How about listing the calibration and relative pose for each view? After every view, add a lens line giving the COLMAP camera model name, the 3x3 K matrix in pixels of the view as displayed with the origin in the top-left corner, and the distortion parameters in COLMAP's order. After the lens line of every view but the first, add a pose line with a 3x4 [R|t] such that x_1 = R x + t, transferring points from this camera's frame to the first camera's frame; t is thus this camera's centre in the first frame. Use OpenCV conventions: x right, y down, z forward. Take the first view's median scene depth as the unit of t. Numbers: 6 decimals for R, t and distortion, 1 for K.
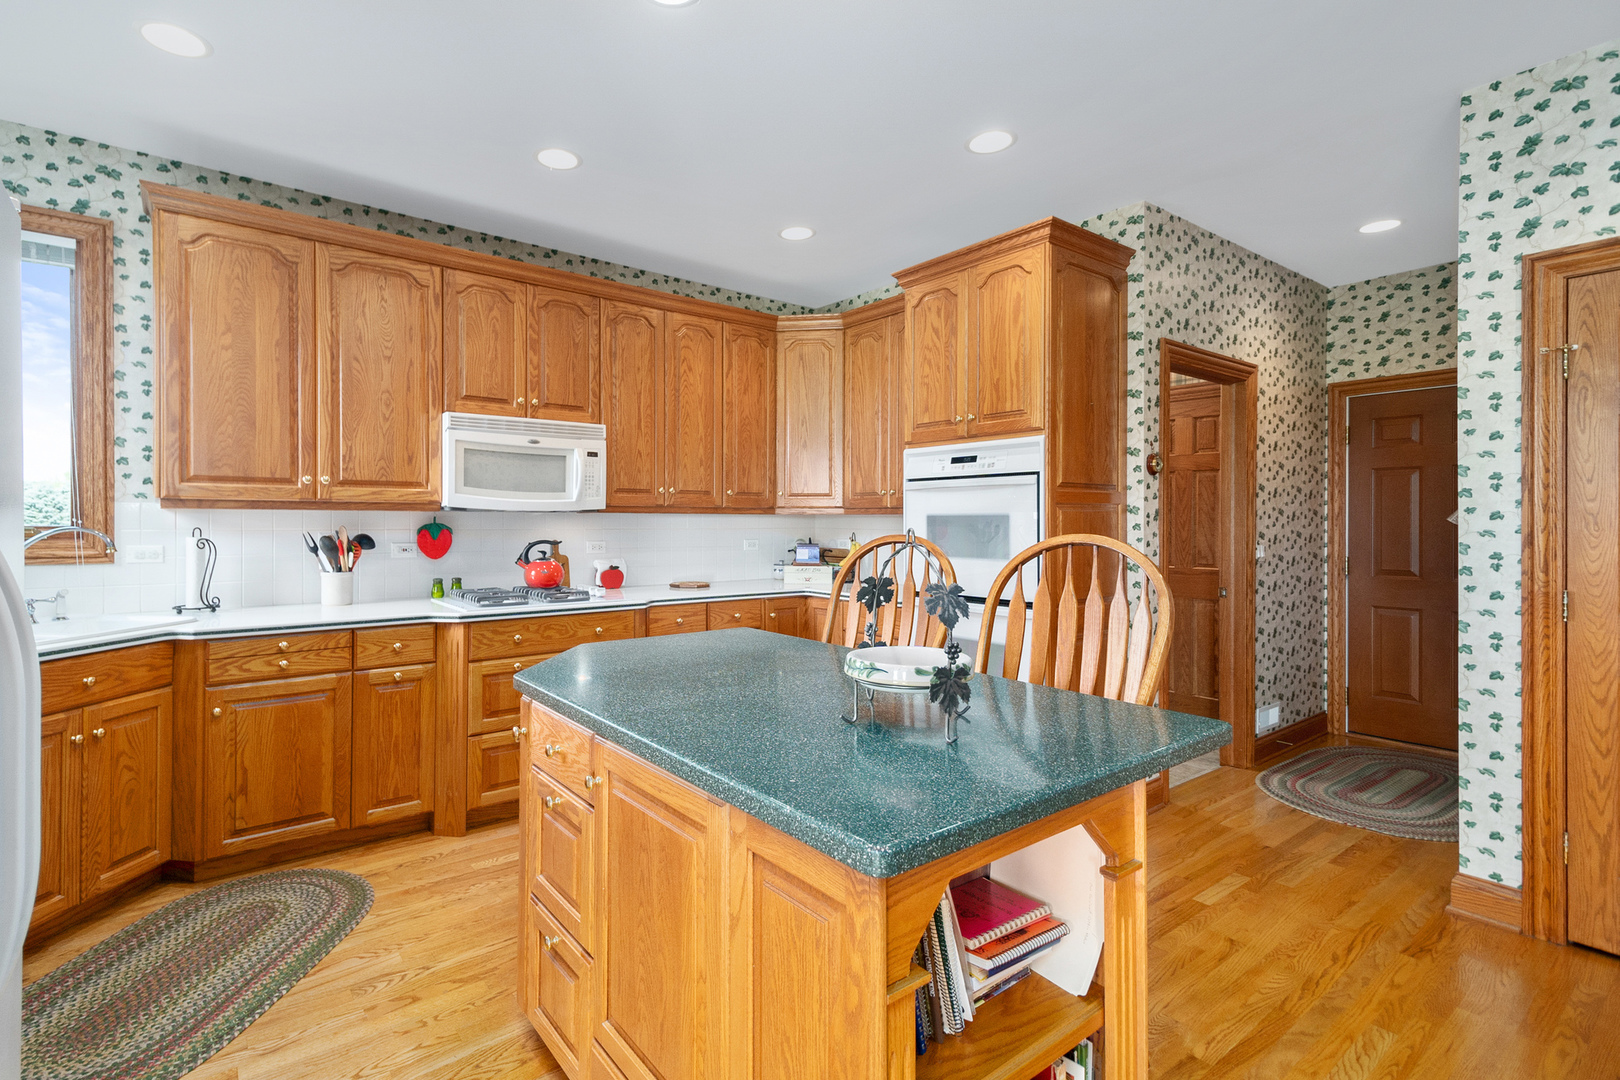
lens RADIAL K [[746.9, 0, 751.0], [0, 746.9, 522.9], [0, 0, 1]] dist [0.016124, -0.004080]
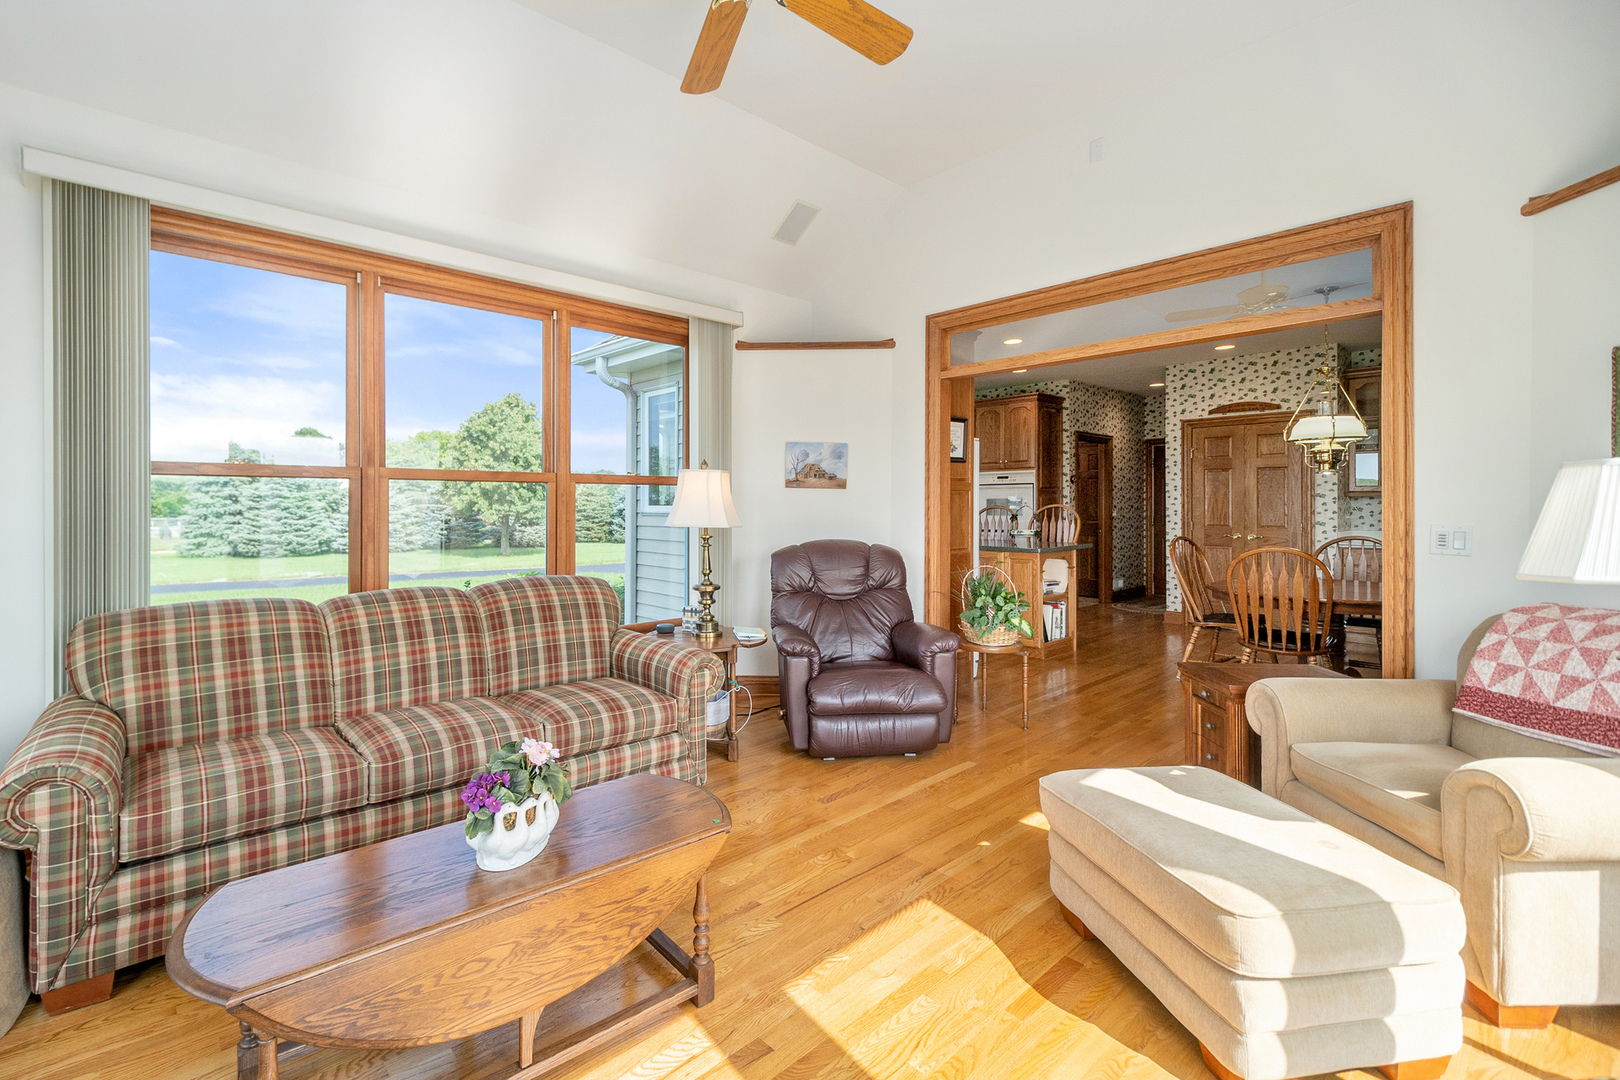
lens RADIAL K [[718.8, 0, 739.1], [0, 718.8, 507.8], [0, 0, 1]] dist [0.013514, -0.008969]
pose [[0.997203, -0.003942, 0.074636, -0.800908], [0.003750, 0.999989, 0.002720, 0.010776], [-0.074646, -0.002433, 0.997207, -1.400594]]
